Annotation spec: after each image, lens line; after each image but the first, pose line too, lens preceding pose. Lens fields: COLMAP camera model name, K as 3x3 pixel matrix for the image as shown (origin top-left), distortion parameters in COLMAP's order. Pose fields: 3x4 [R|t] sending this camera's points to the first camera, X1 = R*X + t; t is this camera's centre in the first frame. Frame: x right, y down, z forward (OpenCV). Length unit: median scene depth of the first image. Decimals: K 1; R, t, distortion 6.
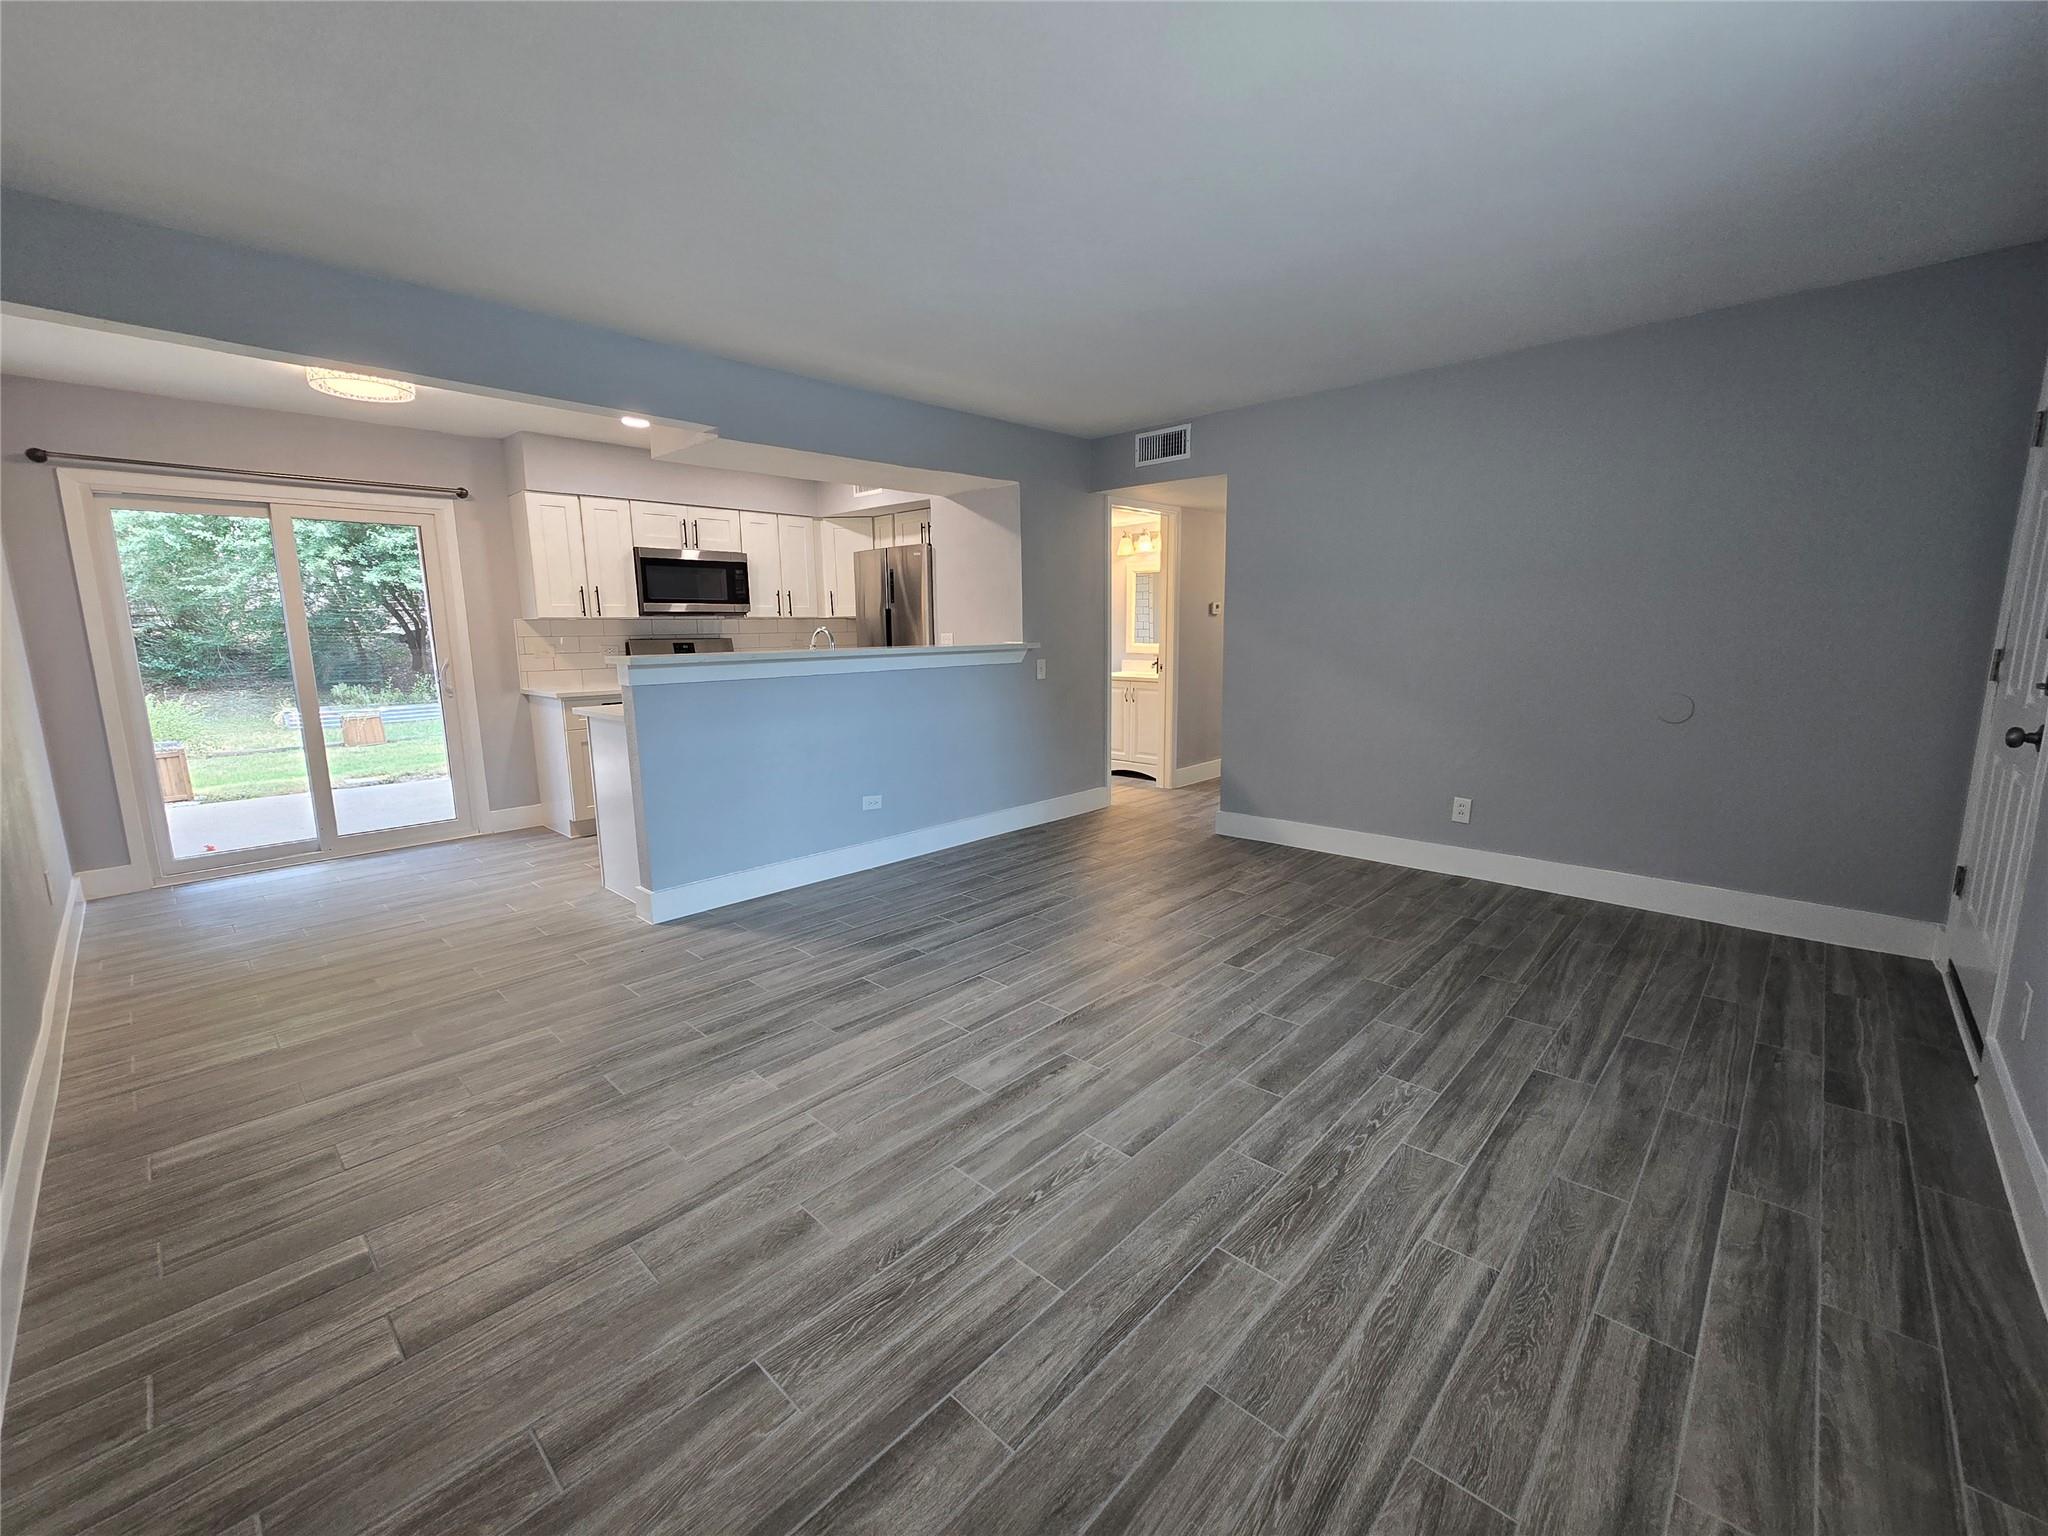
lens RADIAL K [[839.6, 0, 1026.9], [0, 839.6, 765.8], [0, 0, 1]] dist [-0.003009, 0.000069]
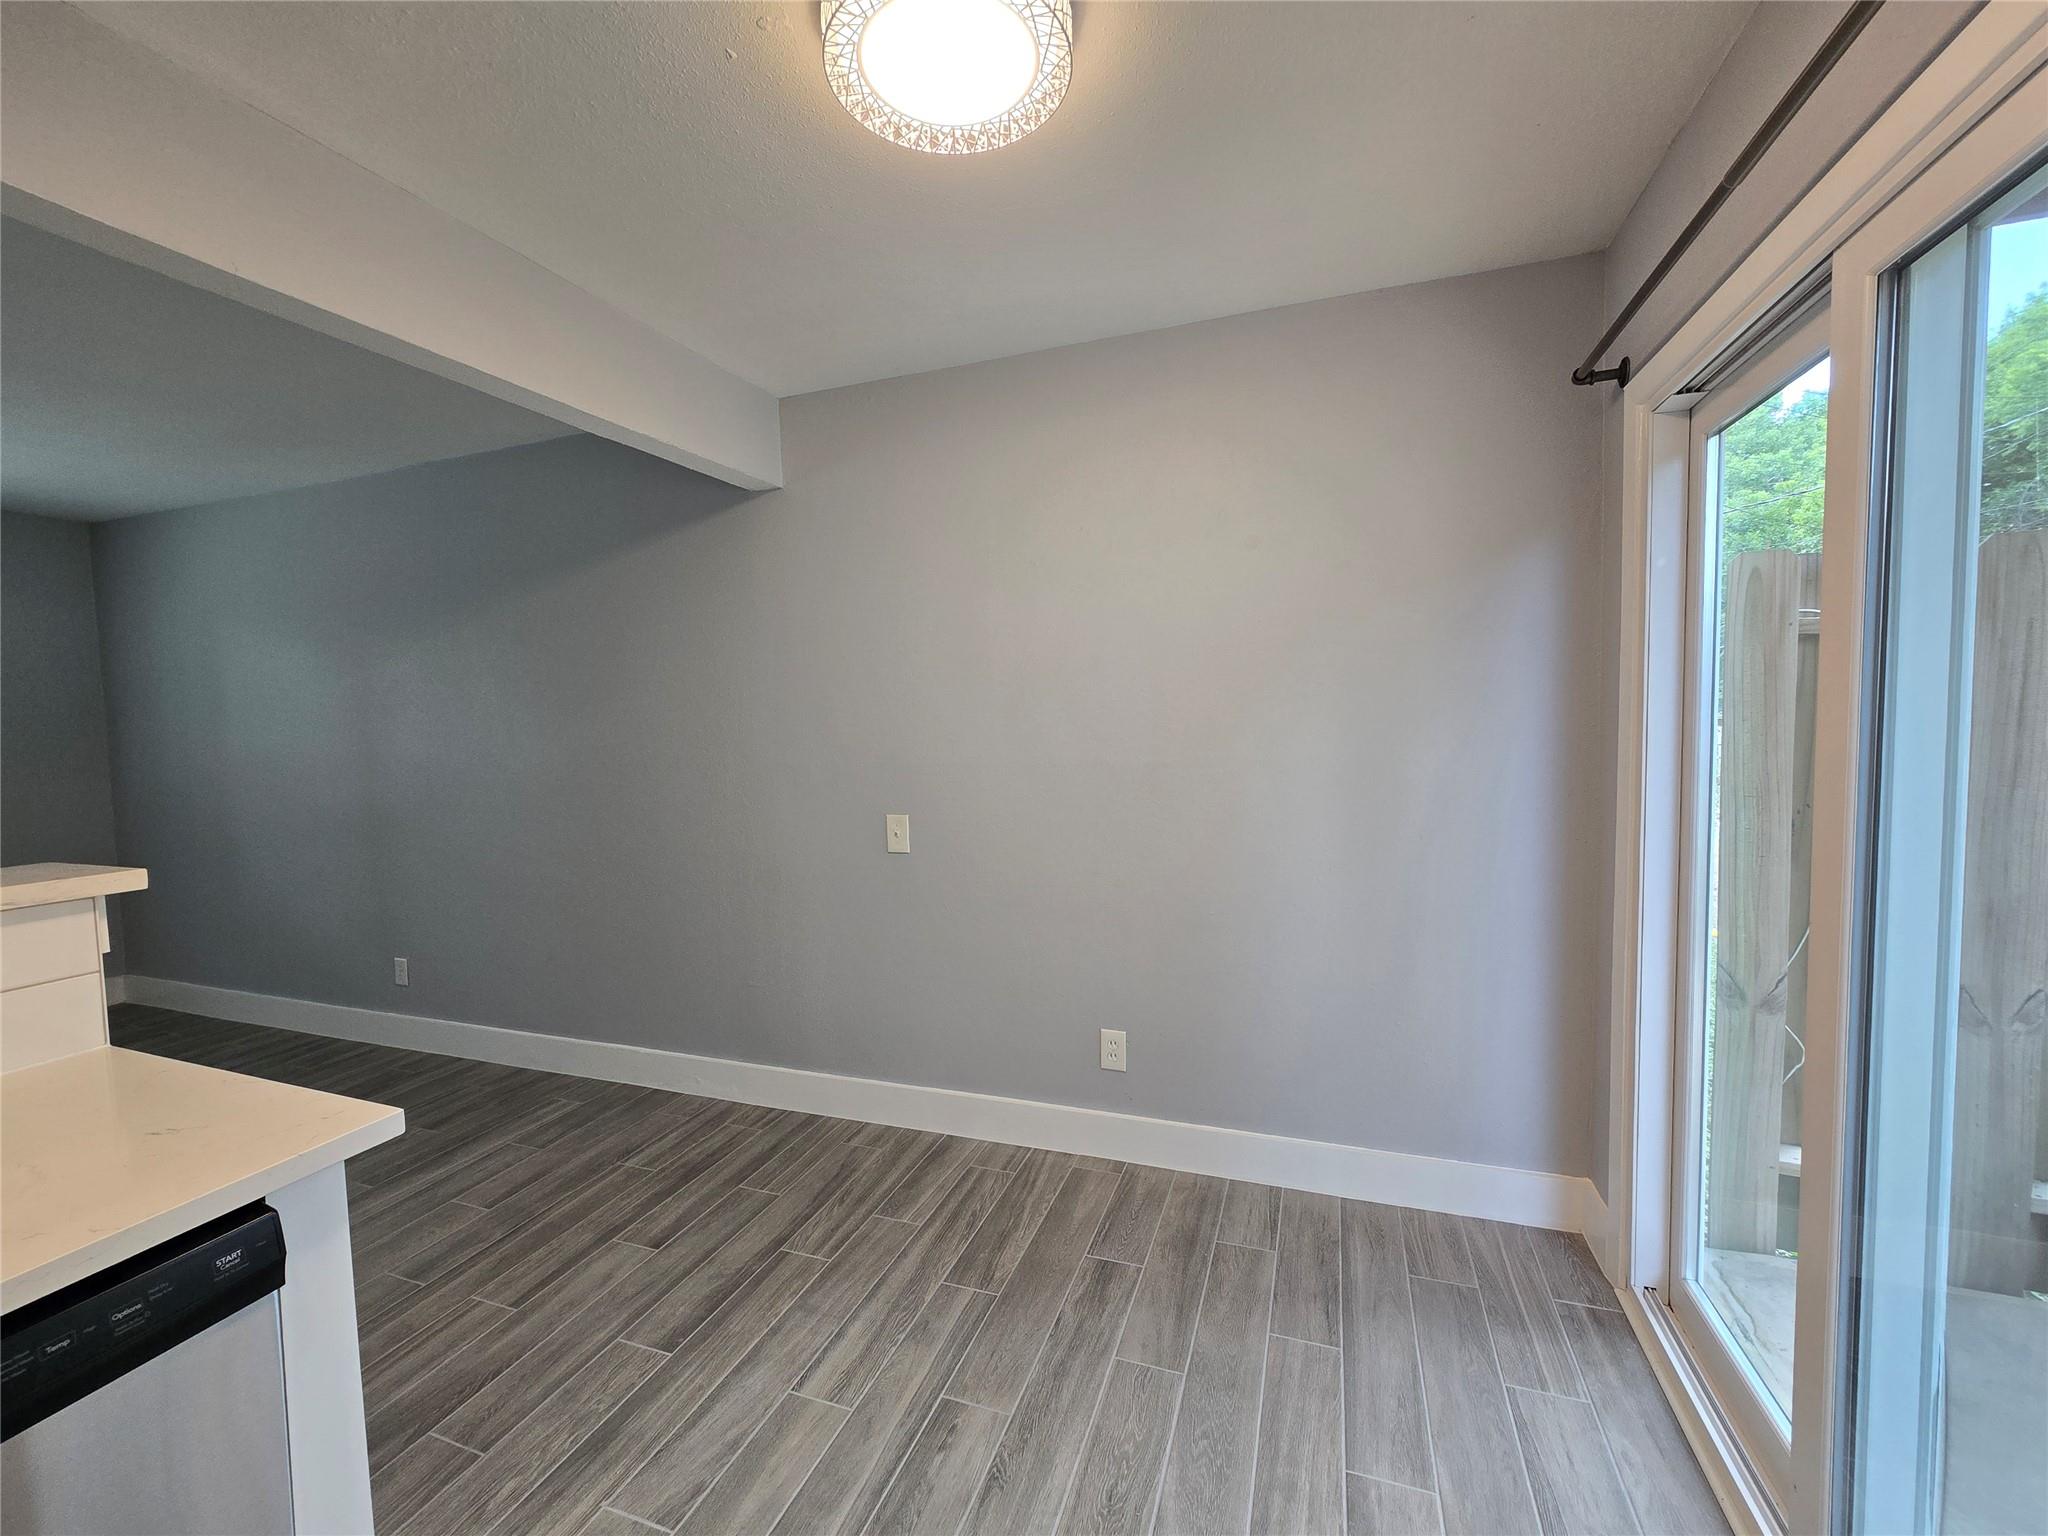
lens RADIAL K [[834.7, 0, 1028.9], [0, 834.7, 769.1], [0, 0, 1]] dist [-0.003002, -0.000008]
pose [[-0.914592, 0.058344, -0.400147, -0.785784], [-0.032490, 0.975736, 0.216528, -0.290701], [0.403071, 0.211035, -0.890504, 1.618723]]
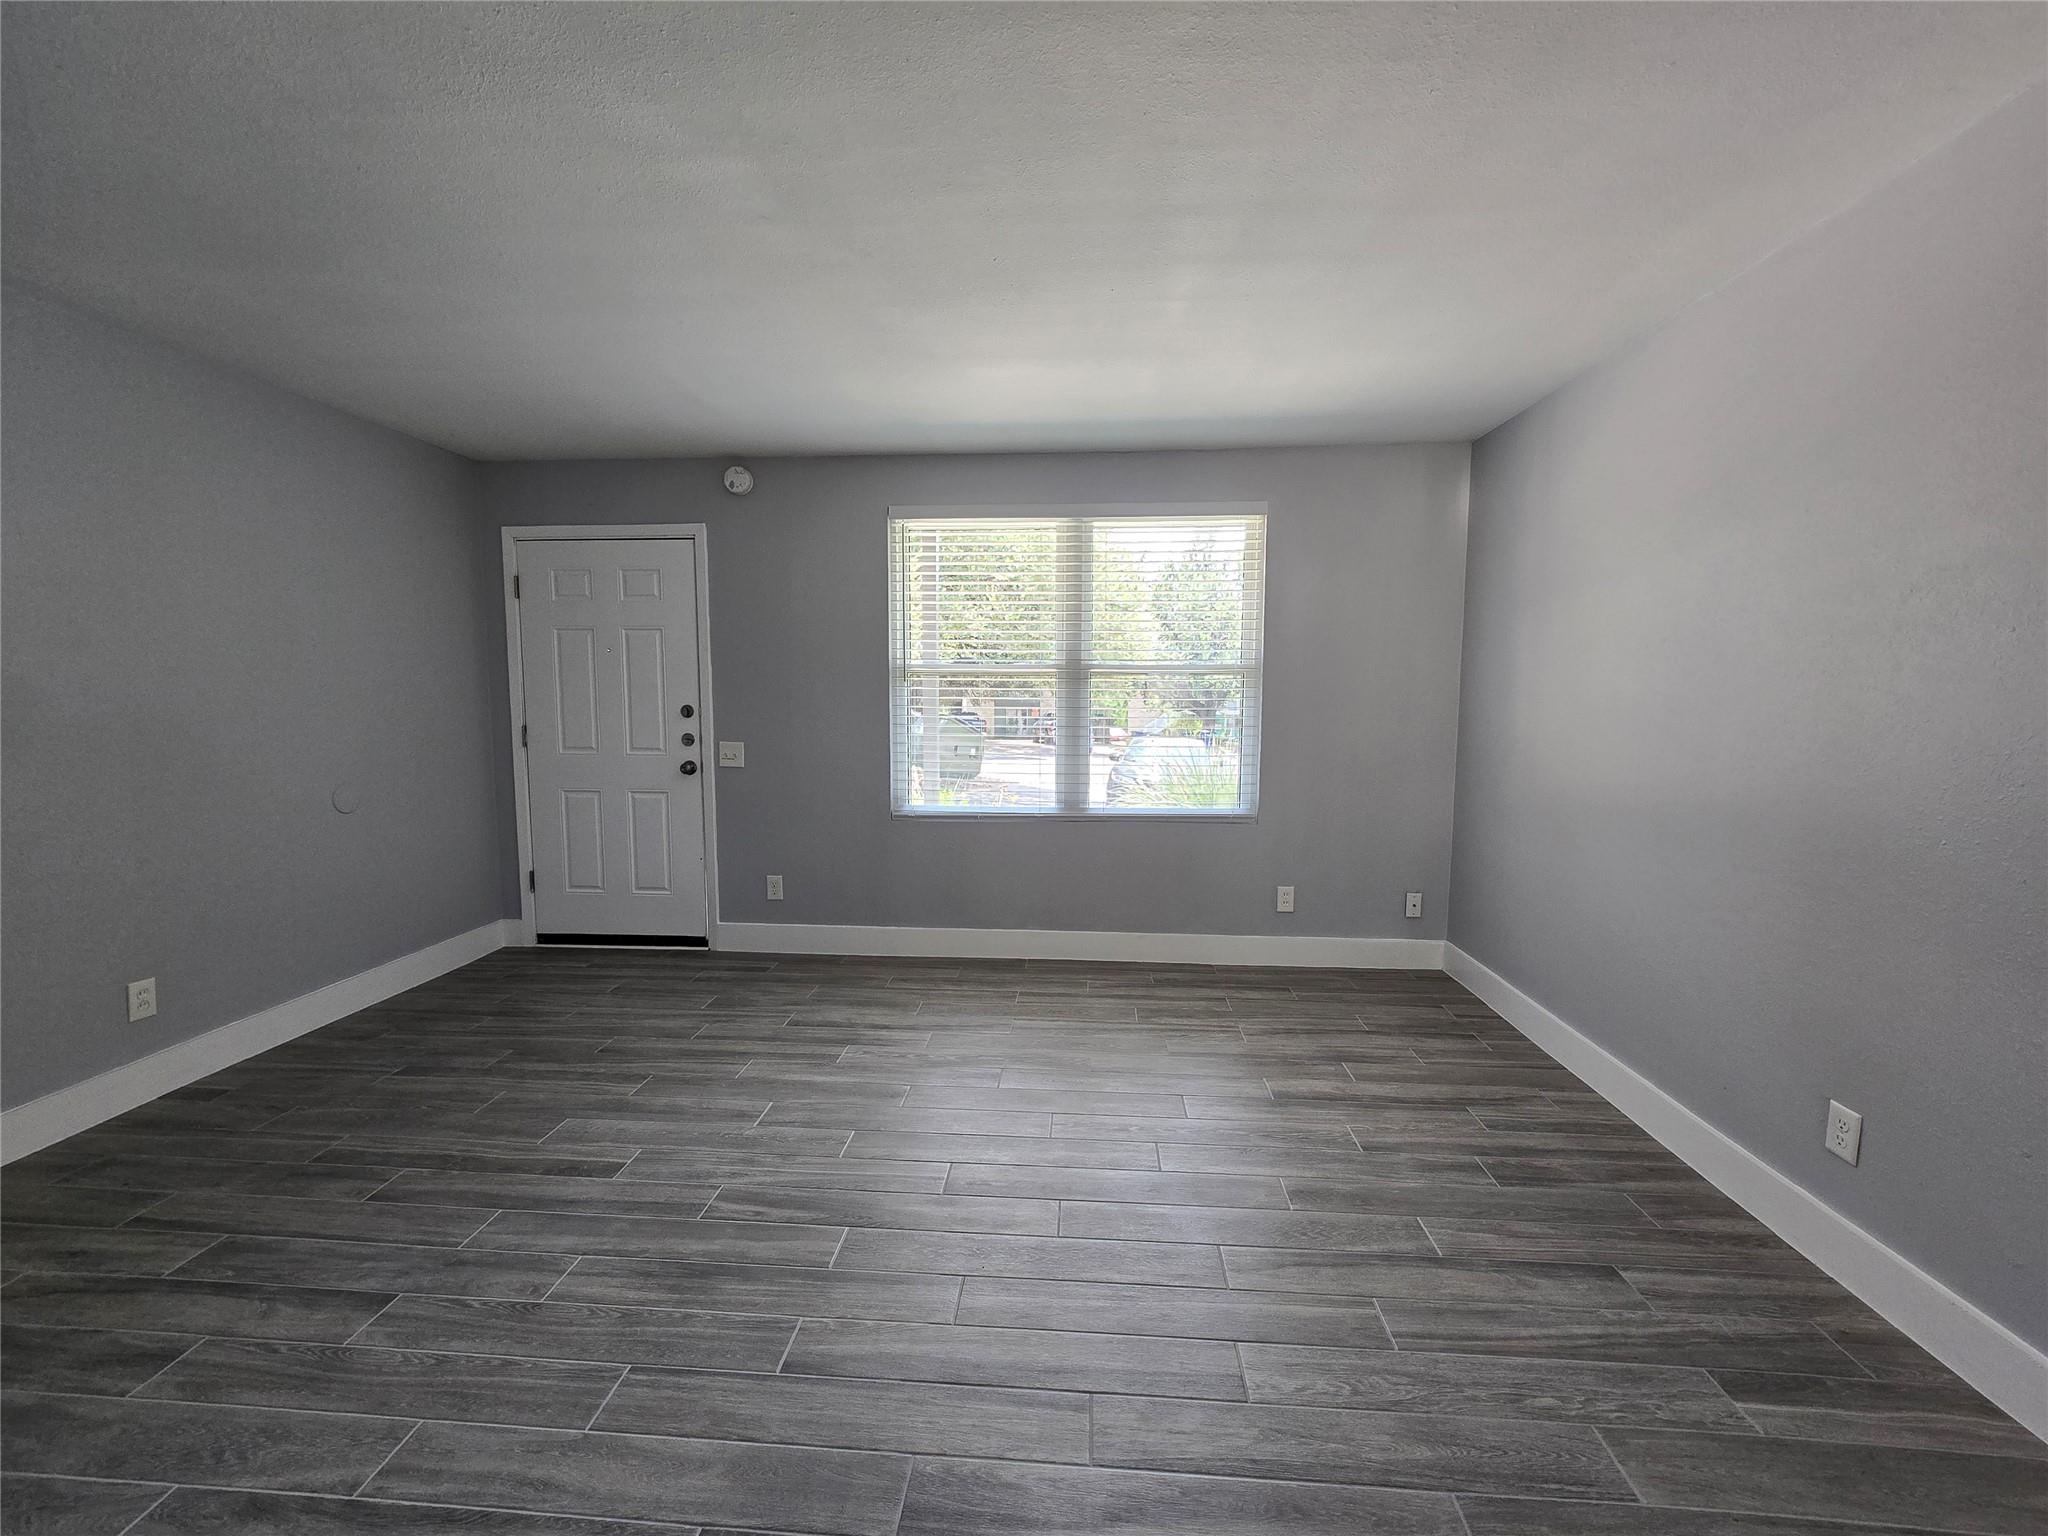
lens RADIAL K [[839.6, 0, 1026.9], [0, 839.6, 765.8], [0, 0, 1]] dist [-0.003009, 0.000069]
pose [[-0.631246, -0.055852, 0.773569, -0.524773], [0.135899, 0.974008, 0.181220, -0.191086], [-0.763584, 0.219522, -0.607248, 1.075241]]
